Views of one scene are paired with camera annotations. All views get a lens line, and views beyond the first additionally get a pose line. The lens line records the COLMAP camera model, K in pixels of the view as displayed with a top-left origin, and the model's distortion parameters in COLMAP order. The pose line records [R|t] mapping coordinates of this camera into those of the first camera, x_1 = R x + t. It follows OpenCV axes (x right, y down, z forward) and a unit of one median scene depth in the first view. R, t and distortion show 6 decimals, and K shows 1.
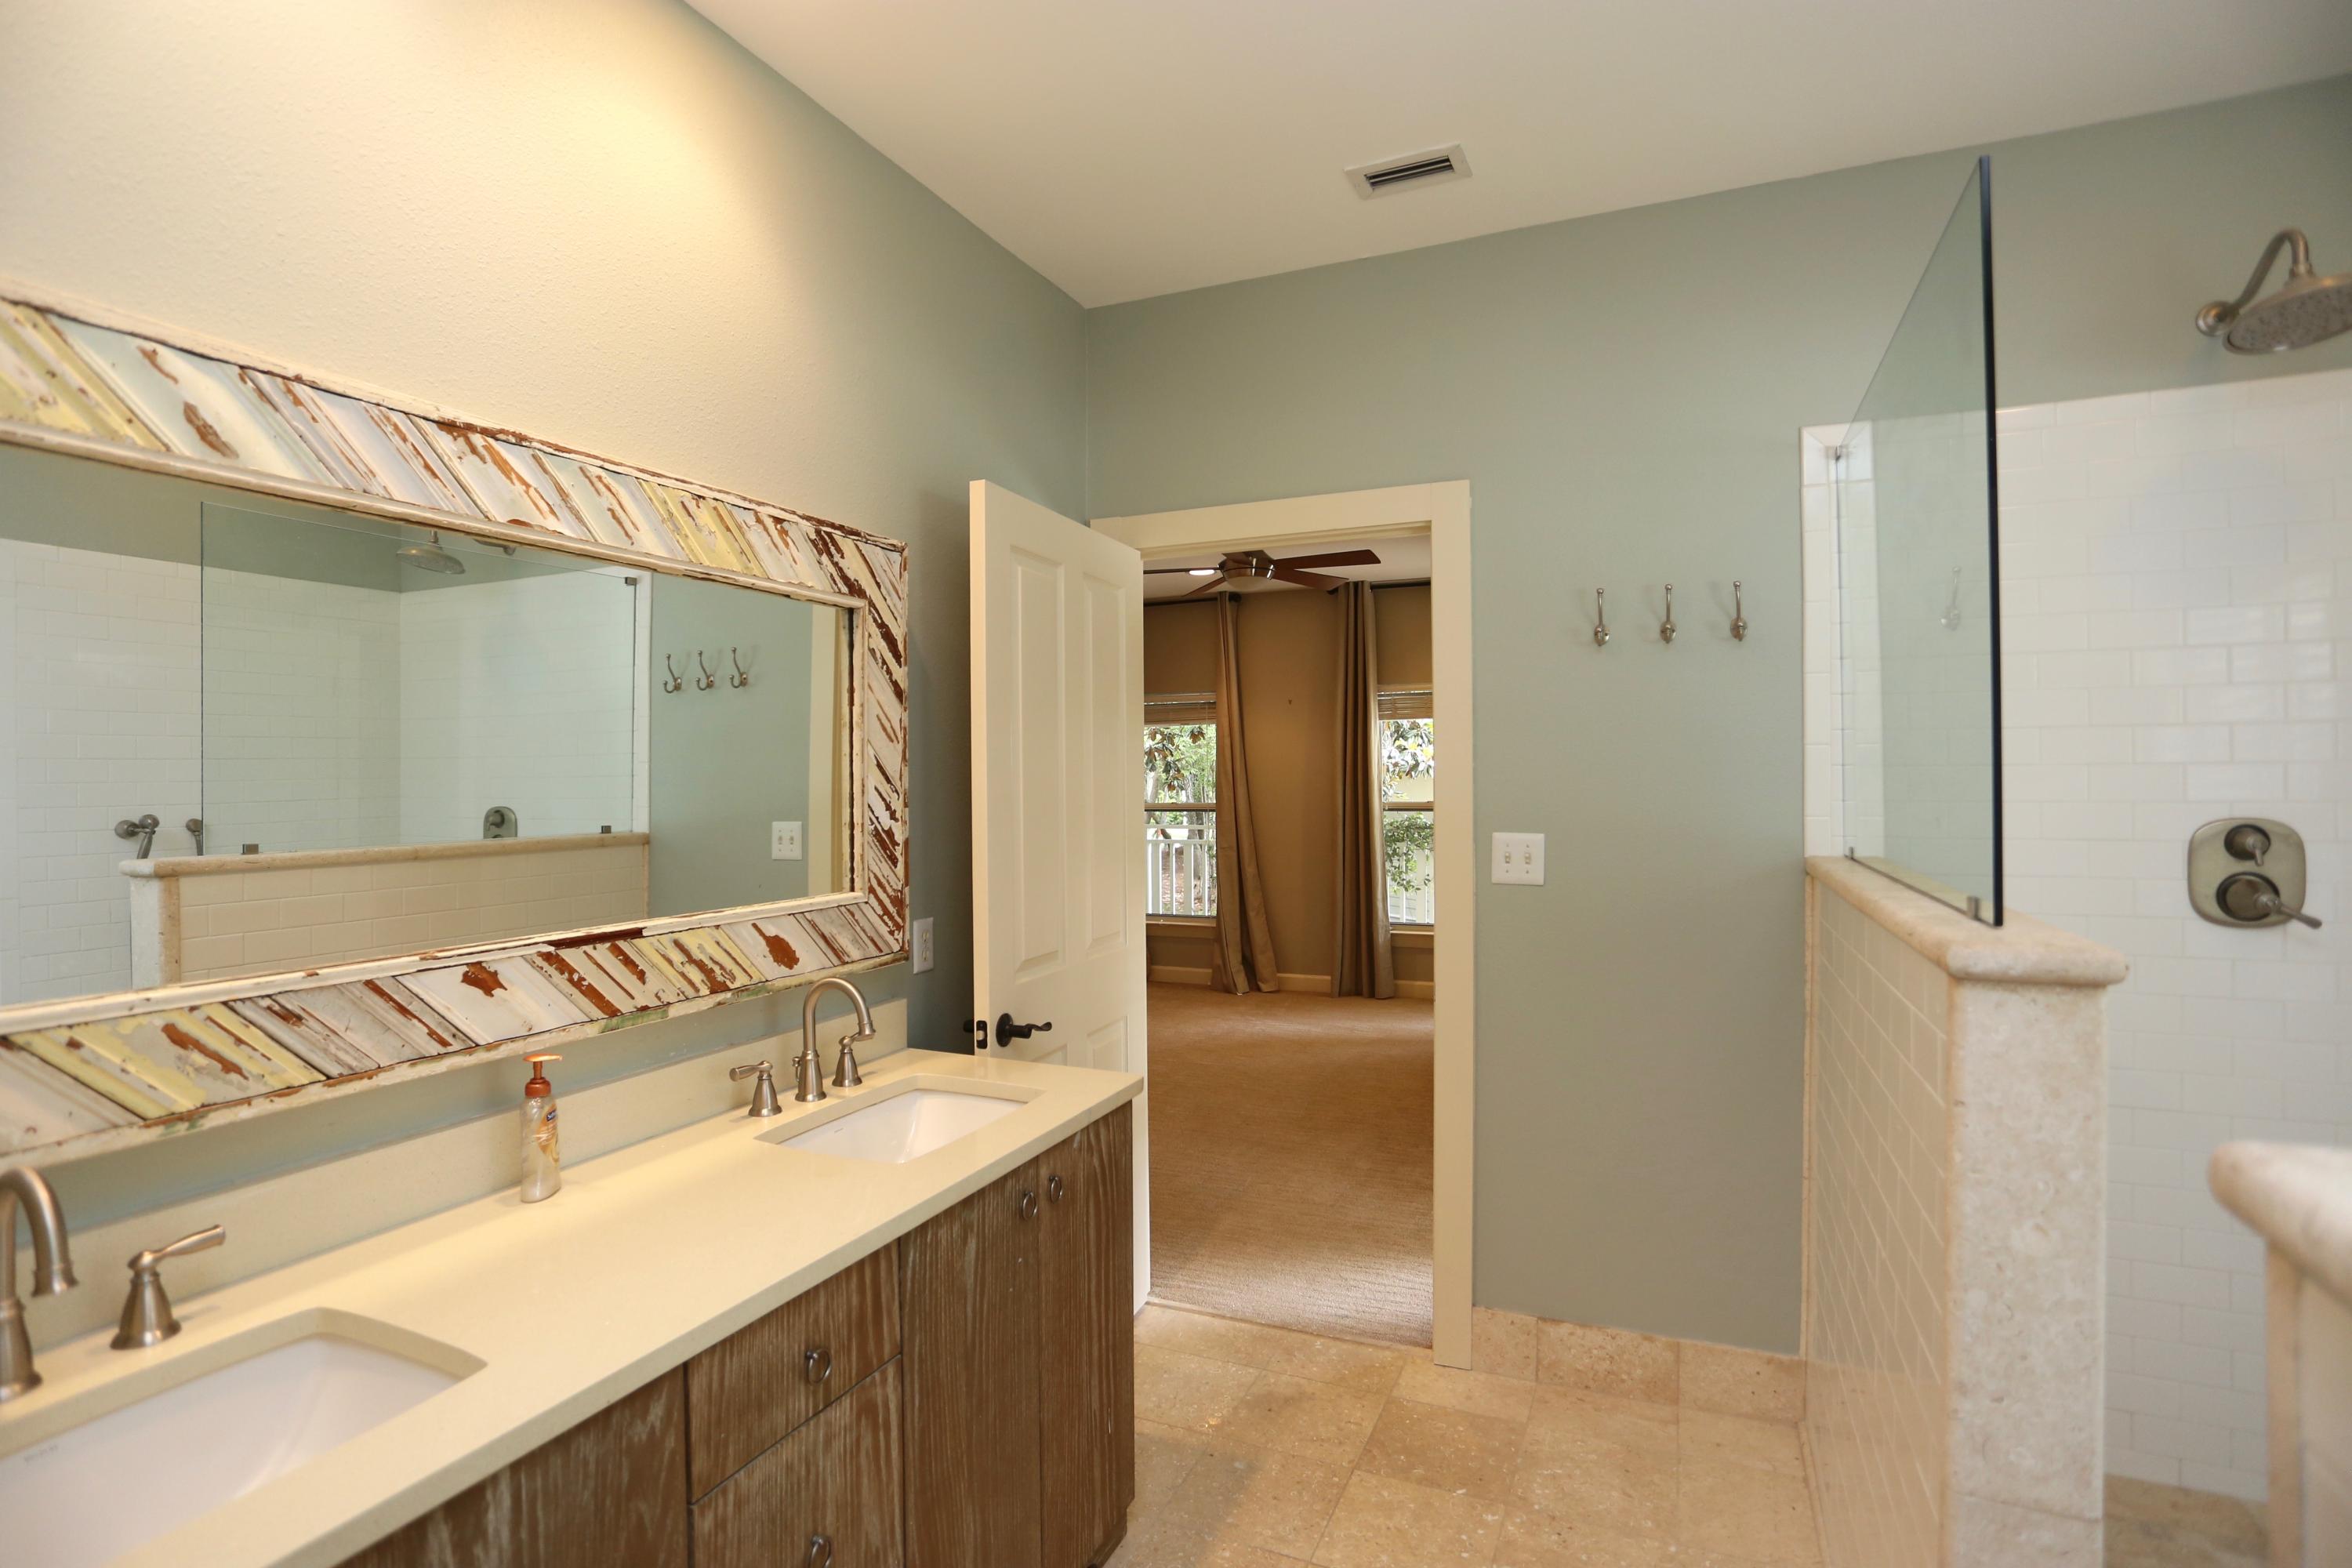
lens RADIAL K [[1152.2, 0, 1164.9], [0, 1152.2, 783.7], [0, 0, 1]] dist [-0.074192, 0.031179]
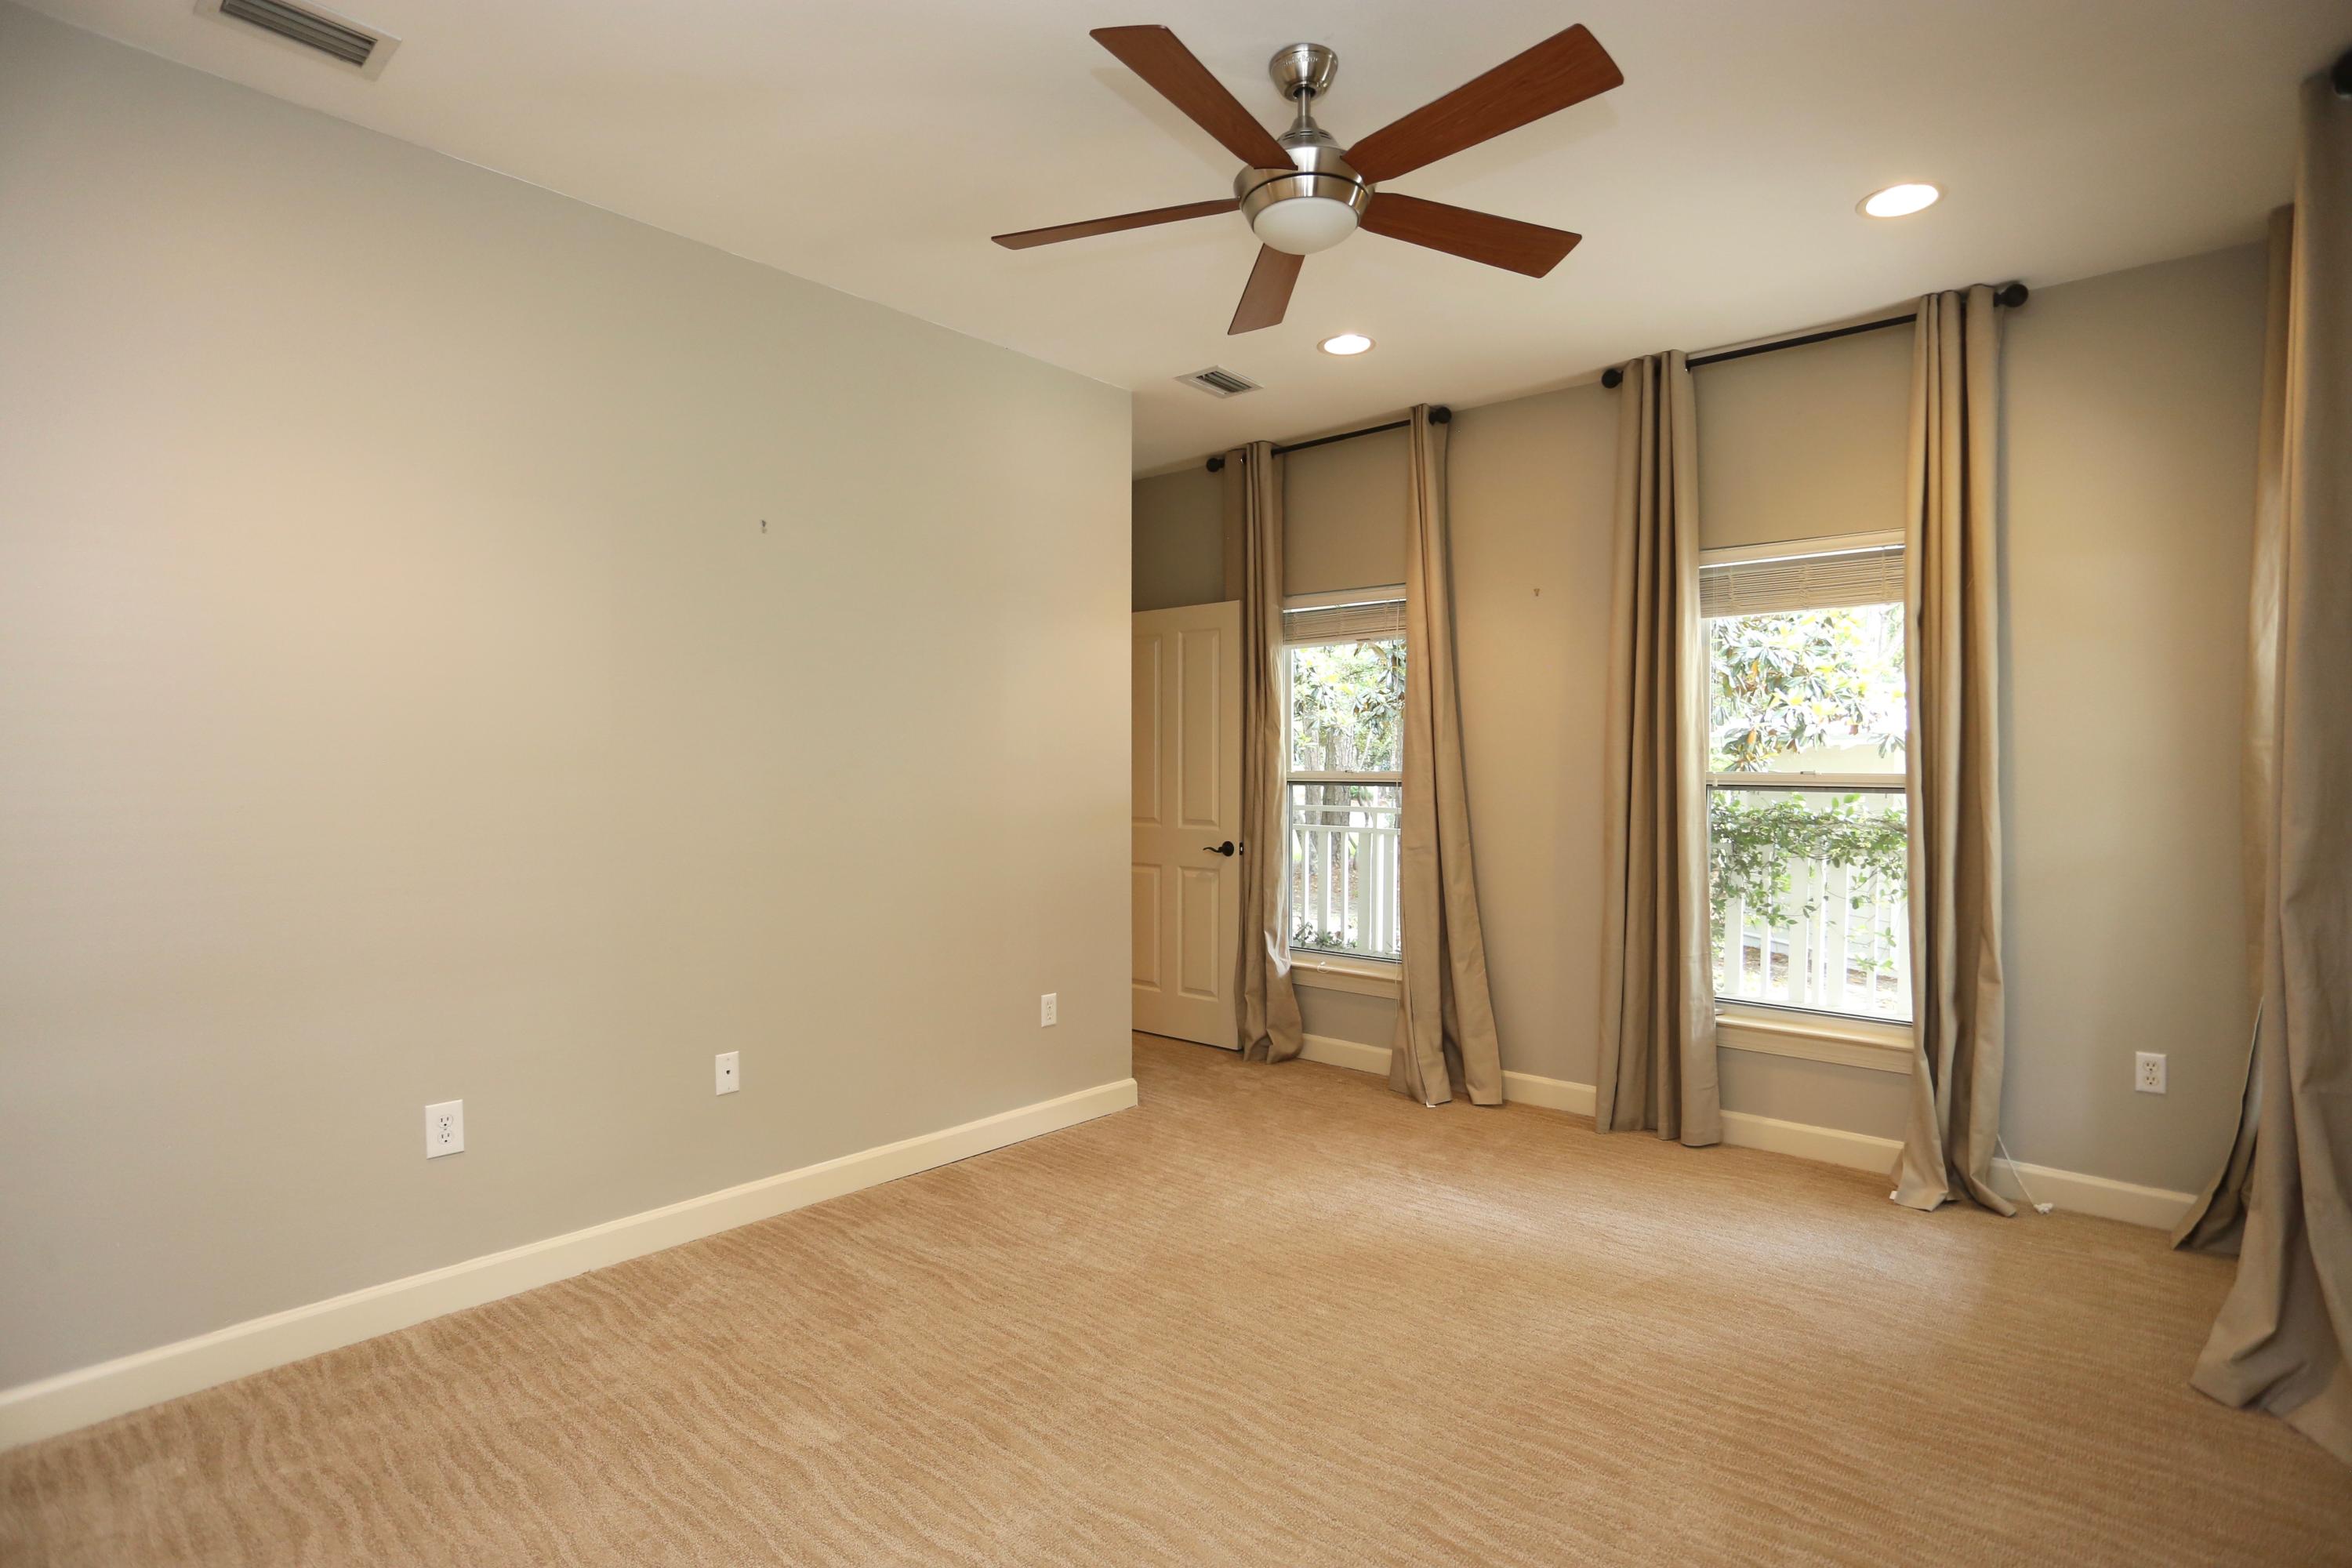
lens RADIAL K [[1152.2, 0, 1164.9], [0, 1152.2, 783.7], [0, 0, 1]] dist [-0.074192, 0.031179]
pose [[0.951594, 0.016067, -0.306939, 0.109599], [-0.011523, 0.999796, 0.016610, 0.015201], [0.307143, -0.012269, 0.951584, 0.416381]]
